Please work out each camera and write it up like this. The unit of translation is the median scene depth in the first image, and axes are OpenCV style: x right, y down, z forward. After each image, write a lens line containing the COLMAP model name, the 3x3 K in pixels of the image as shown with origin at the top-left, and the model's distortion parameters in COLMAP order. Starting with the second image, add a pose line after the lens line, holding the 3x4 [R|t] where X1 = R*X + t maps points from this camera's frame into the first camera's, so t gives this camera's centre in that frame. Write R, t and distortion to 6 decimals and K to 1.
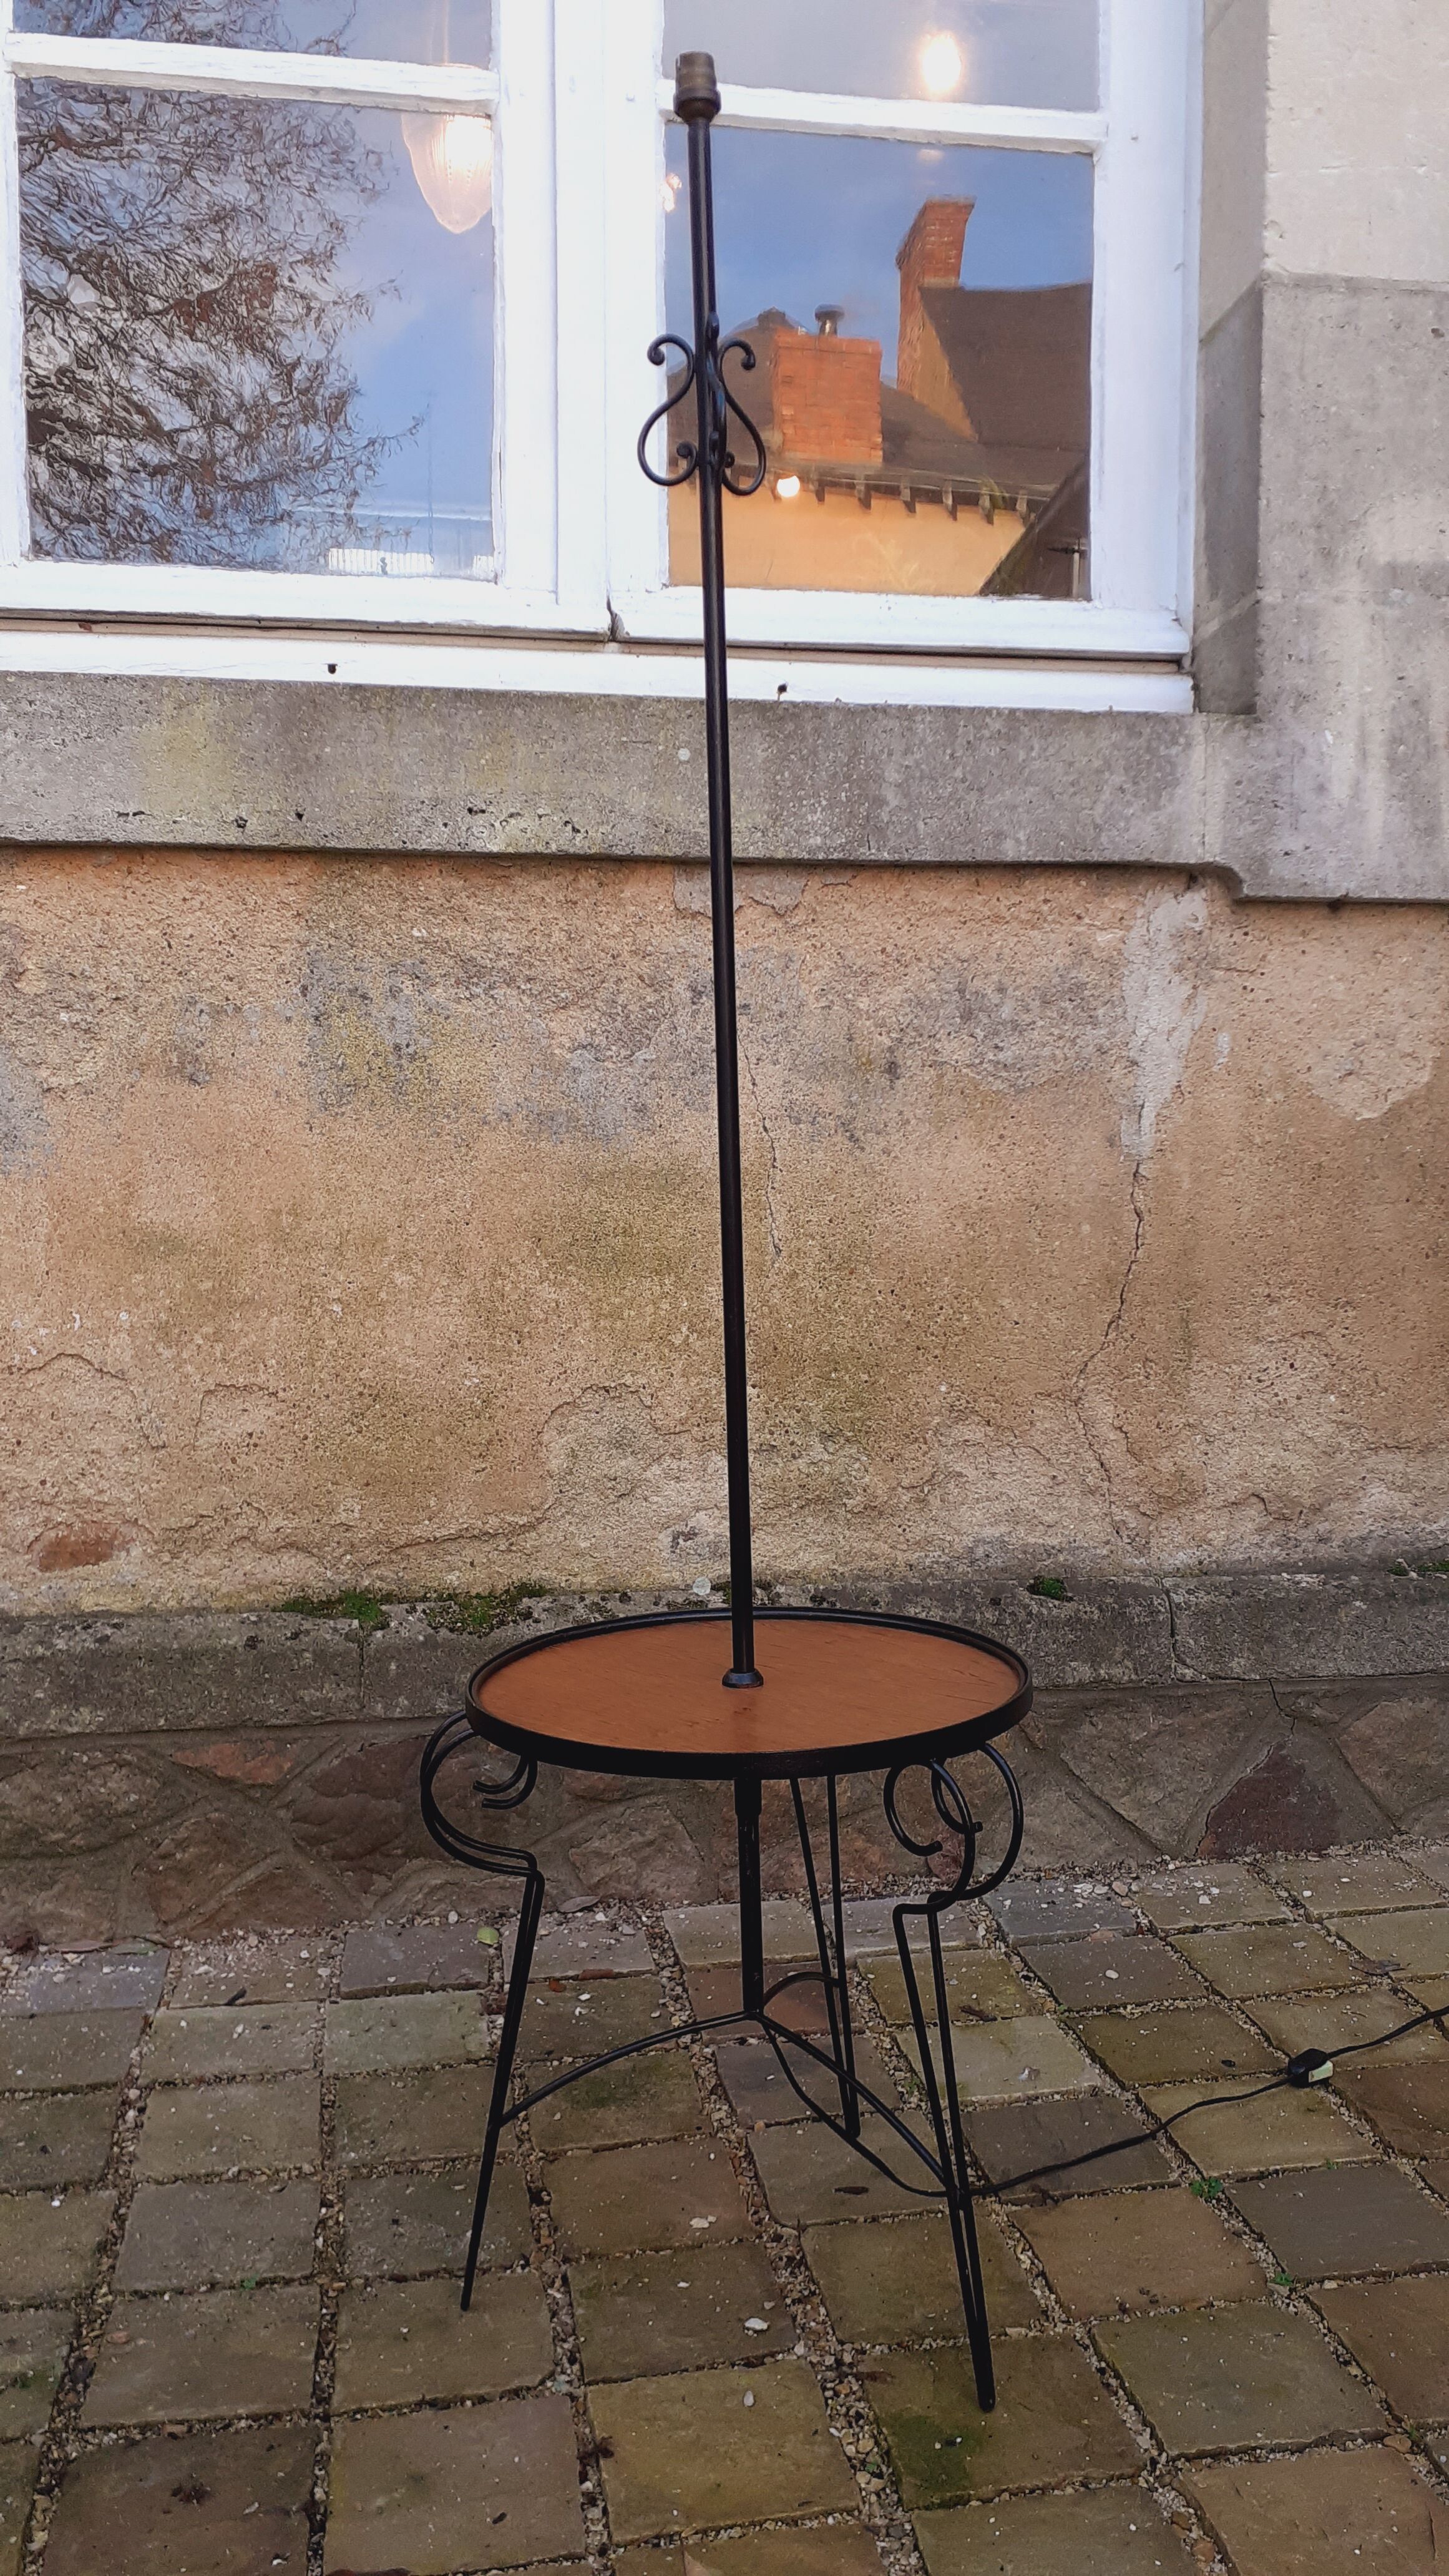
lens RADIAL K [[2075.6, 0, 756.8], [0, 2075.6, 1269.3], [0, 0, 1]] dist [0.134659, -0.002242]
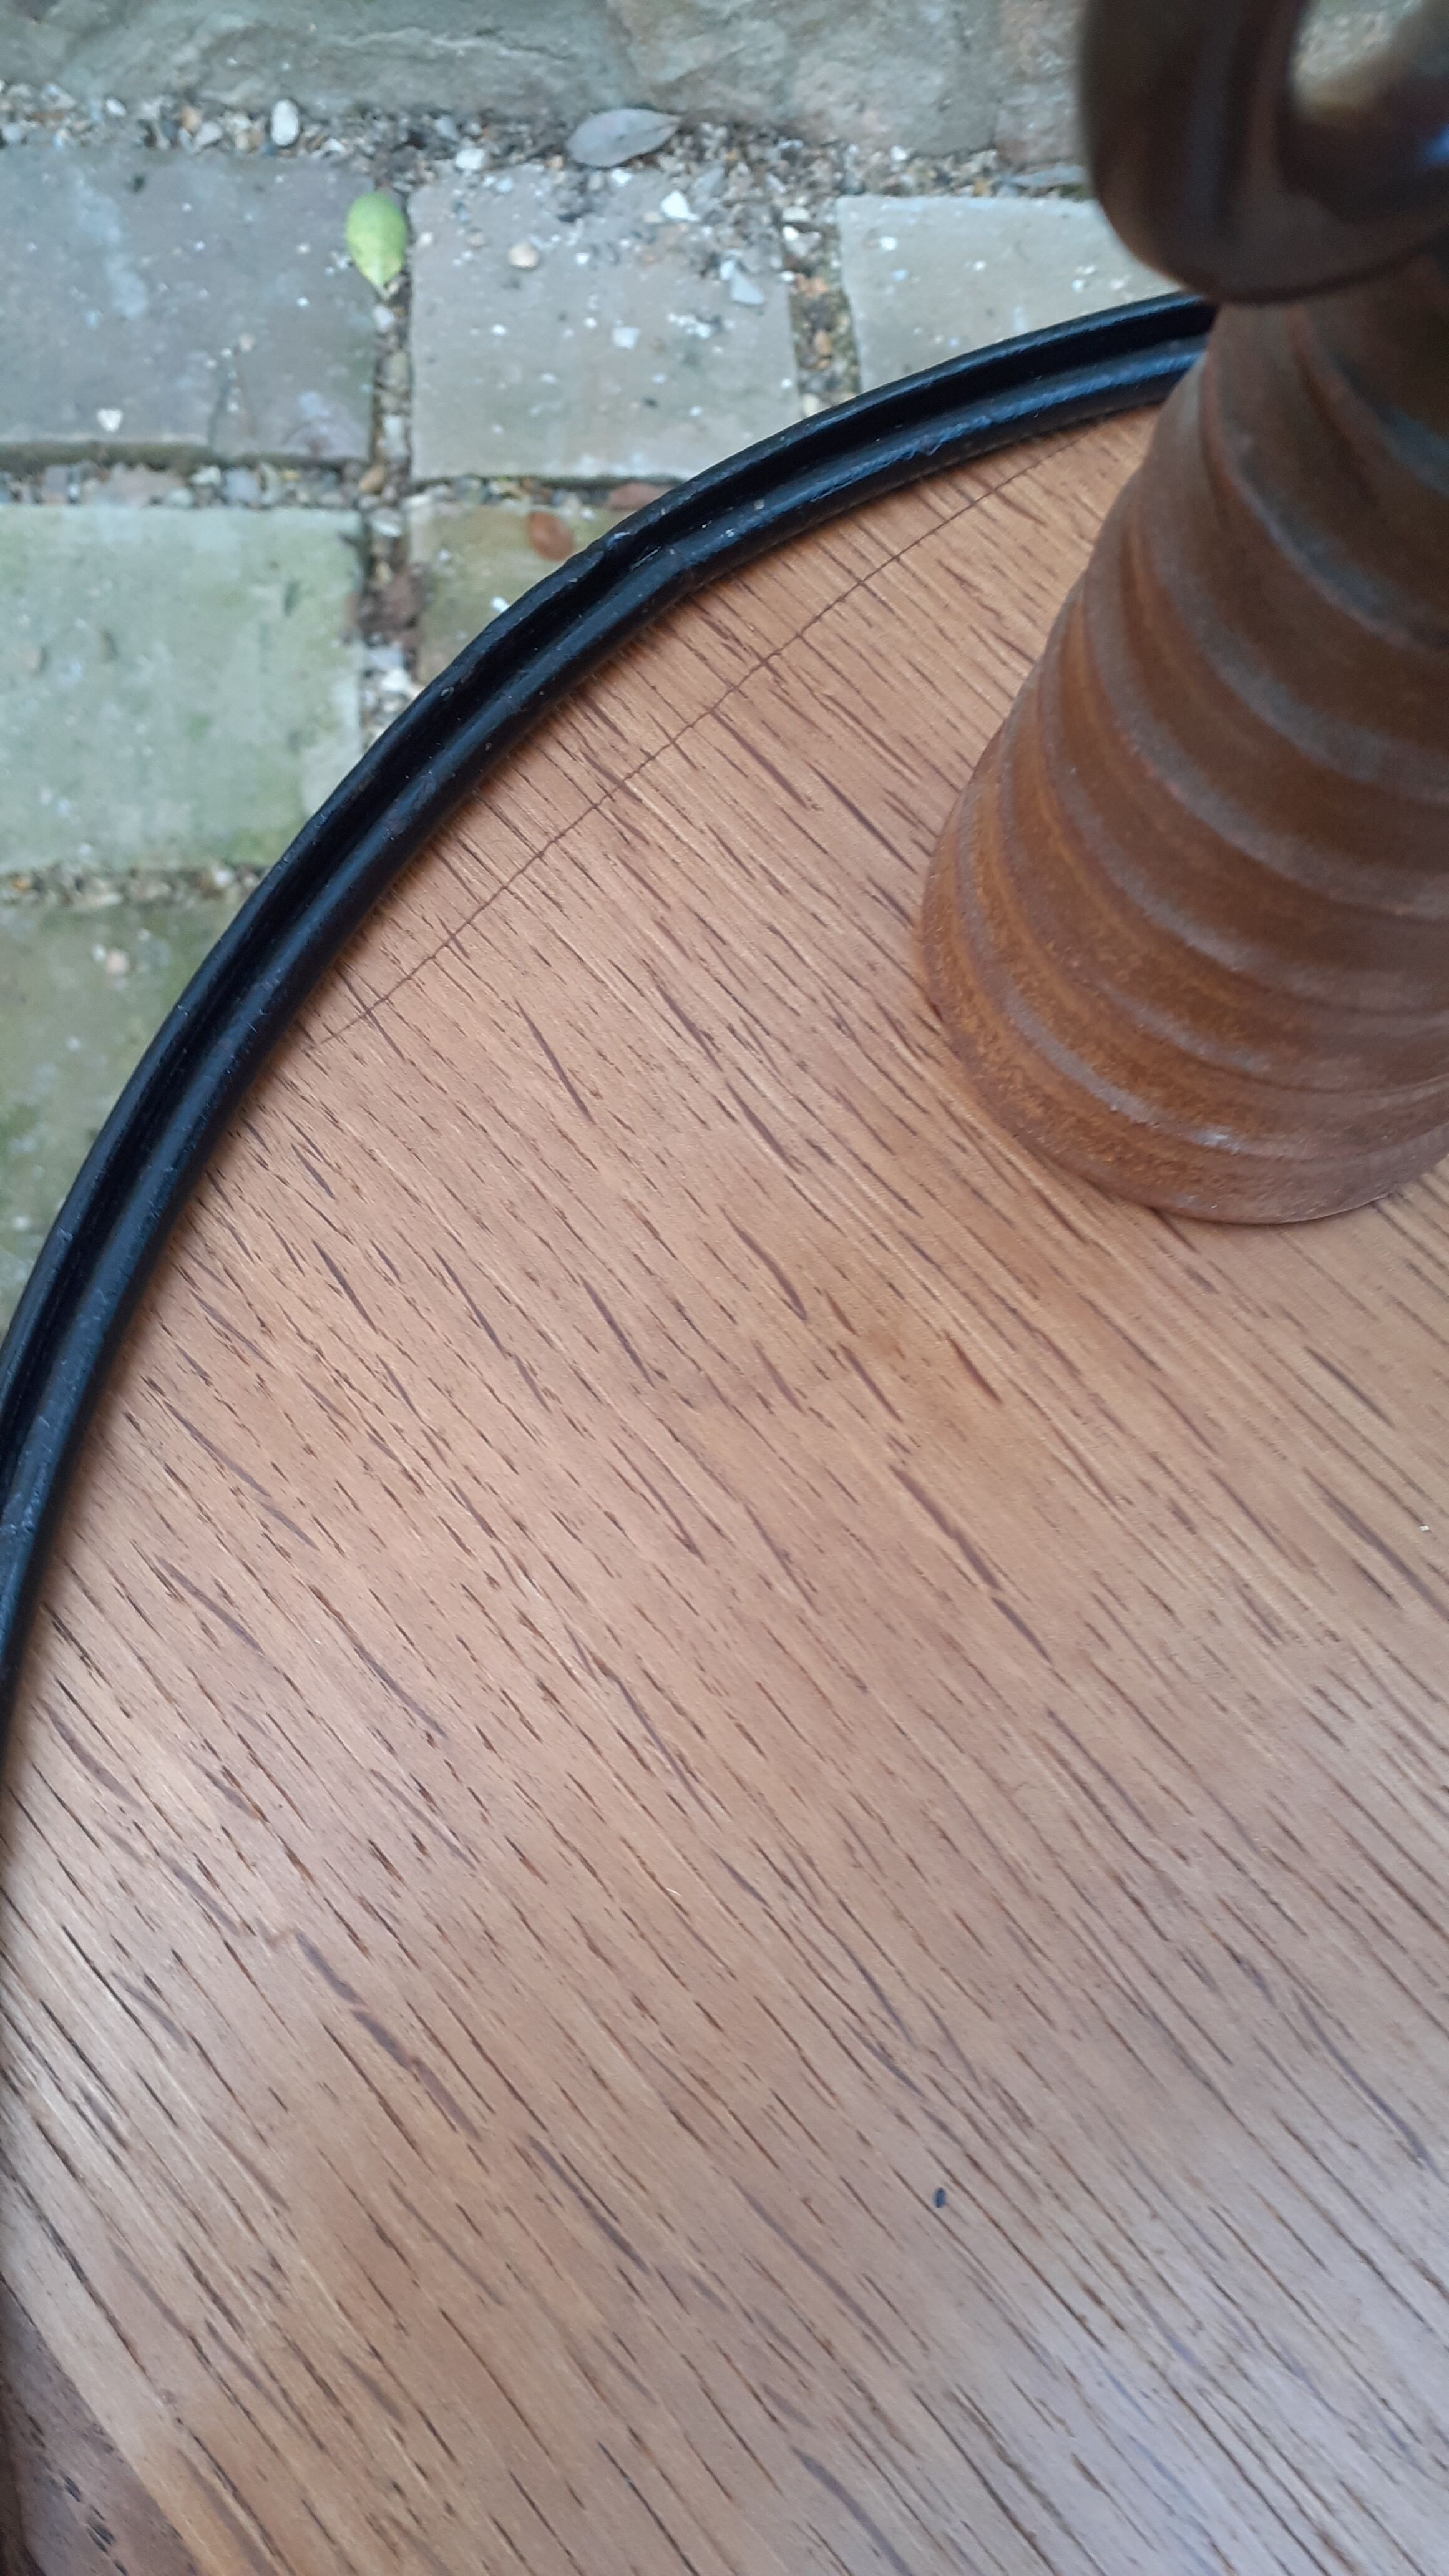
lens RADIAL K [[2130.4, 0, 720.4], [0, 2130.4, 1418.3], [0, 0, 1]] dist [0.081424, -0.136492]
pose [[0.988877, 0.130942, 0.070545, -0.064909], [-0.118557, 0.407525, 0.905465, 0.046979], [0.089815, -0.903757, 0.418516, 0.642718]]
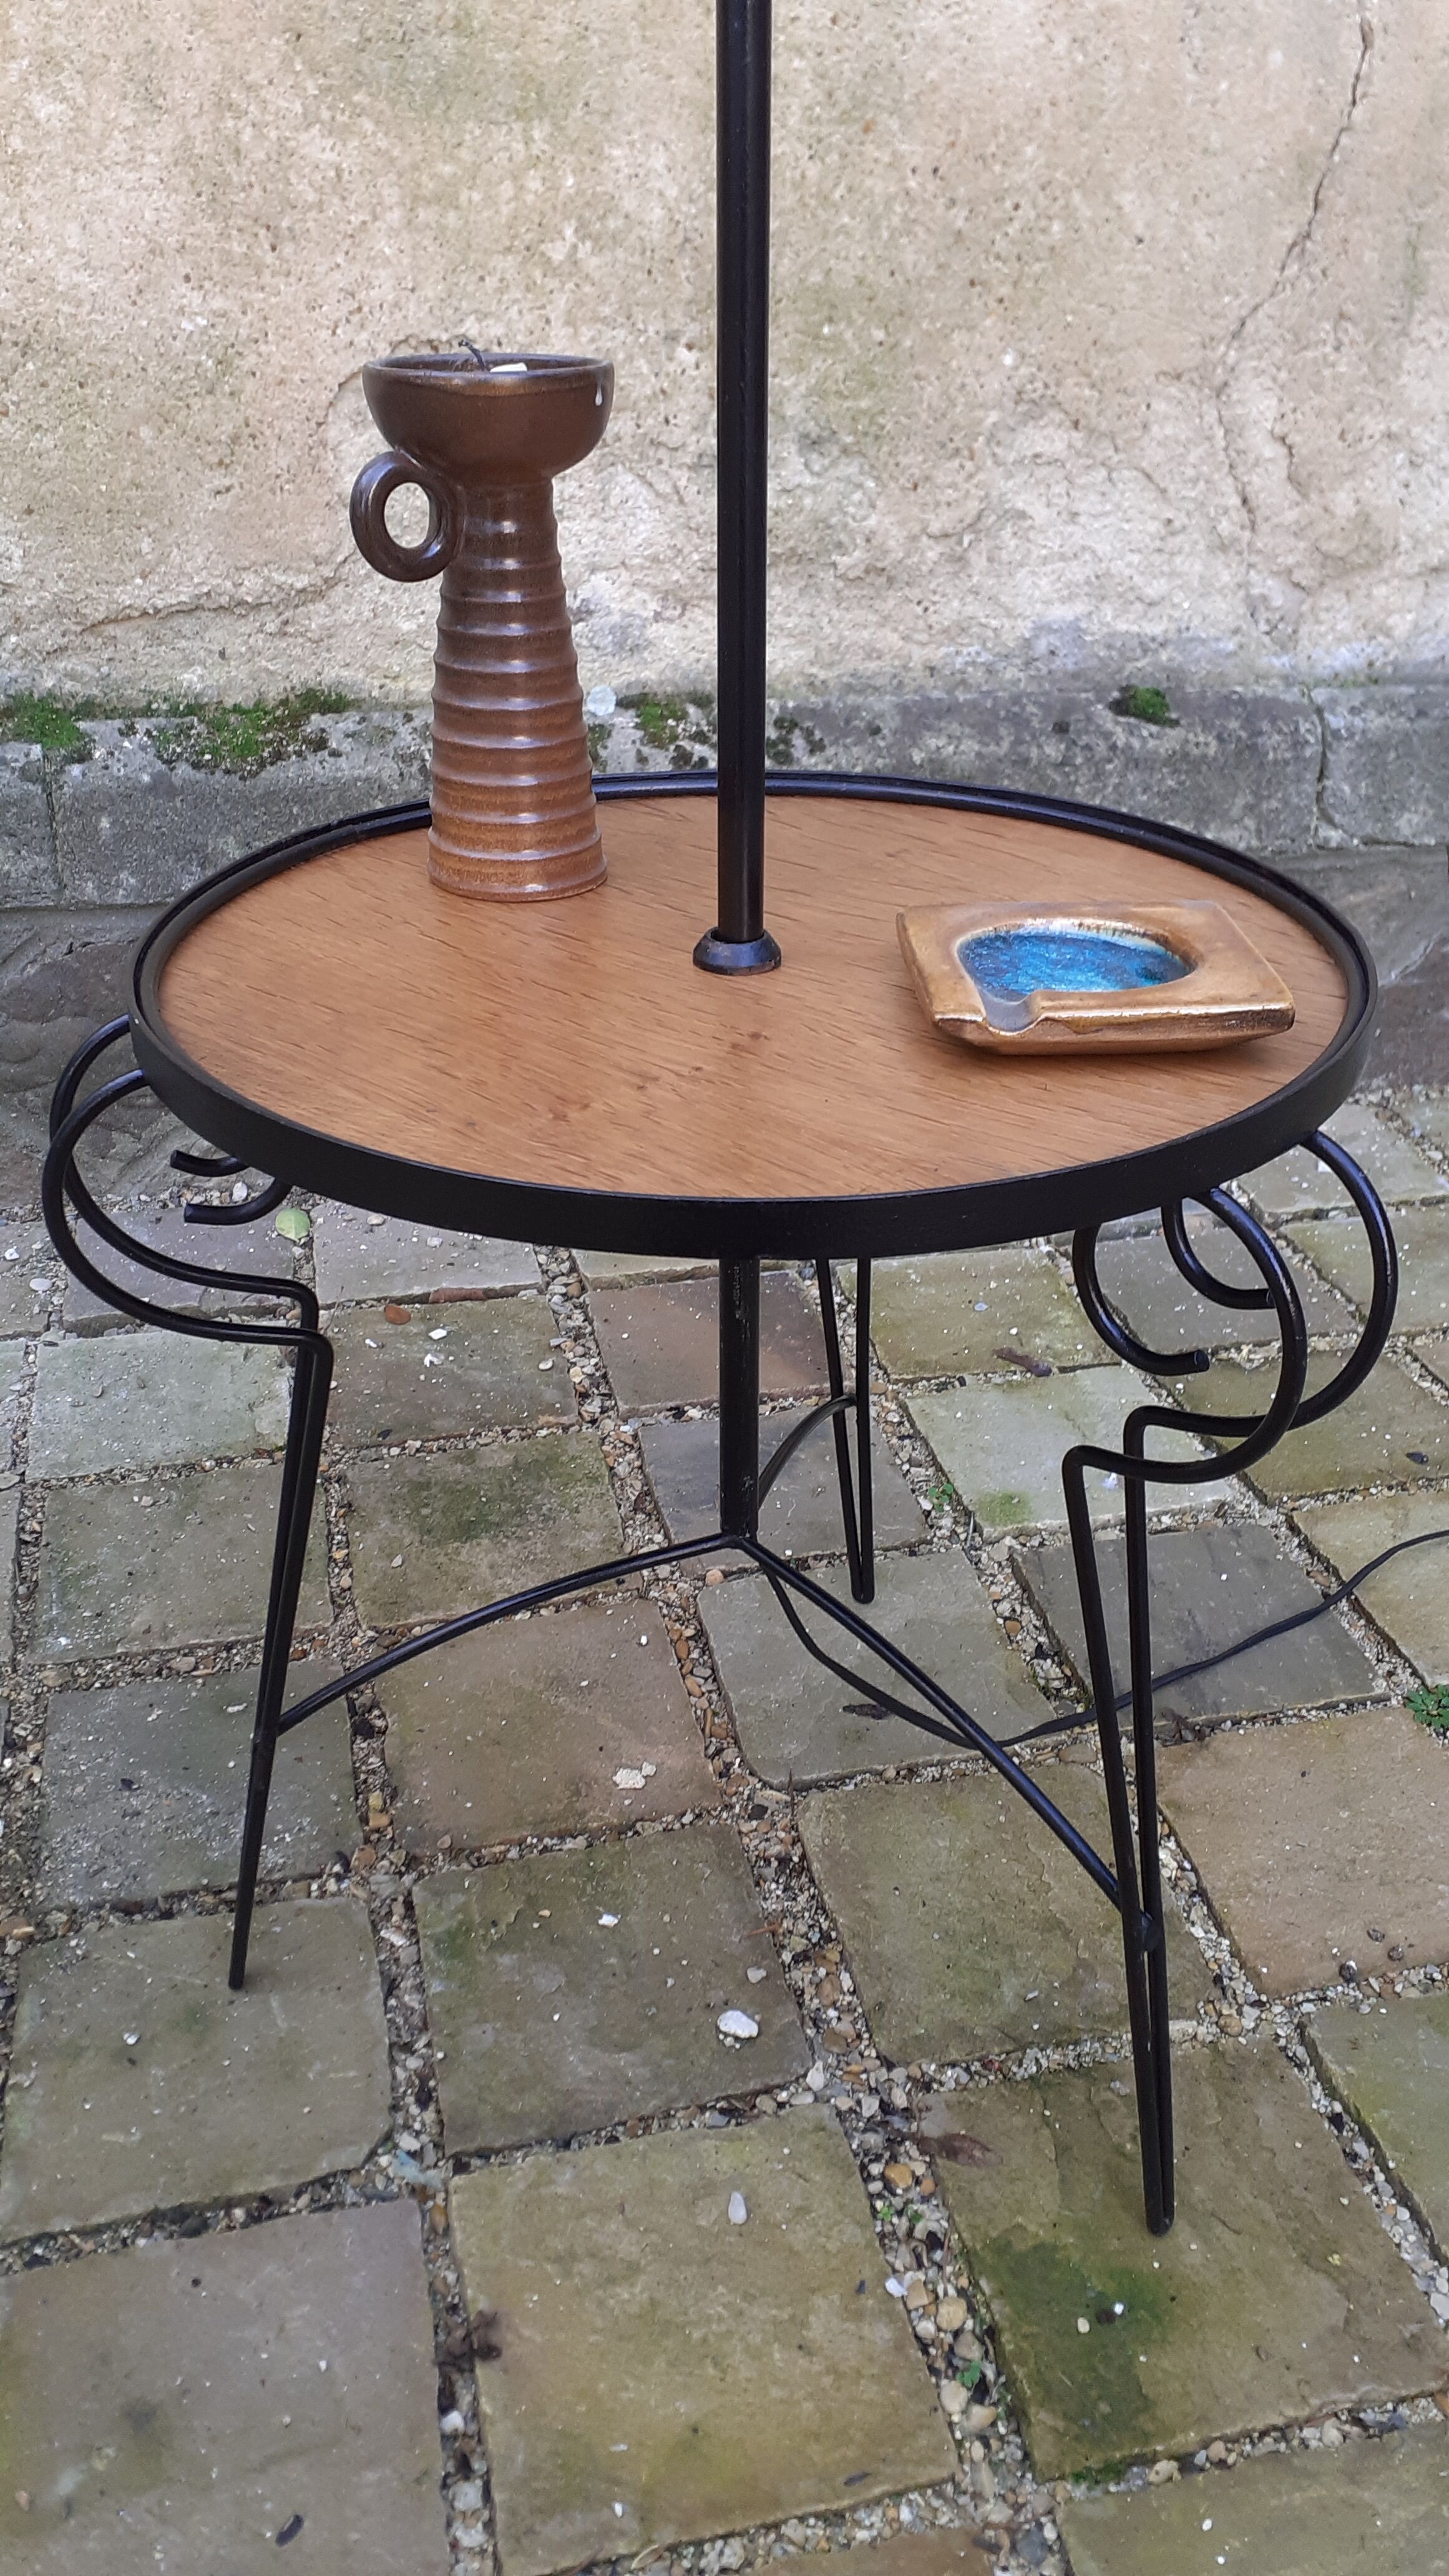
lens RADIAL K [[2102.3, 0, 724.5], [0, 2102.3, 1288.0], [0, 0, 1]] dist [0.066662, -0.125376]
pose [[0.998839, 0.001125, 0.048162, -0.020930], [-0.021725, 0.902827, 0.429455, 0.041052], [-0.042999, -0.430003, 0.901803, 0.368673]]
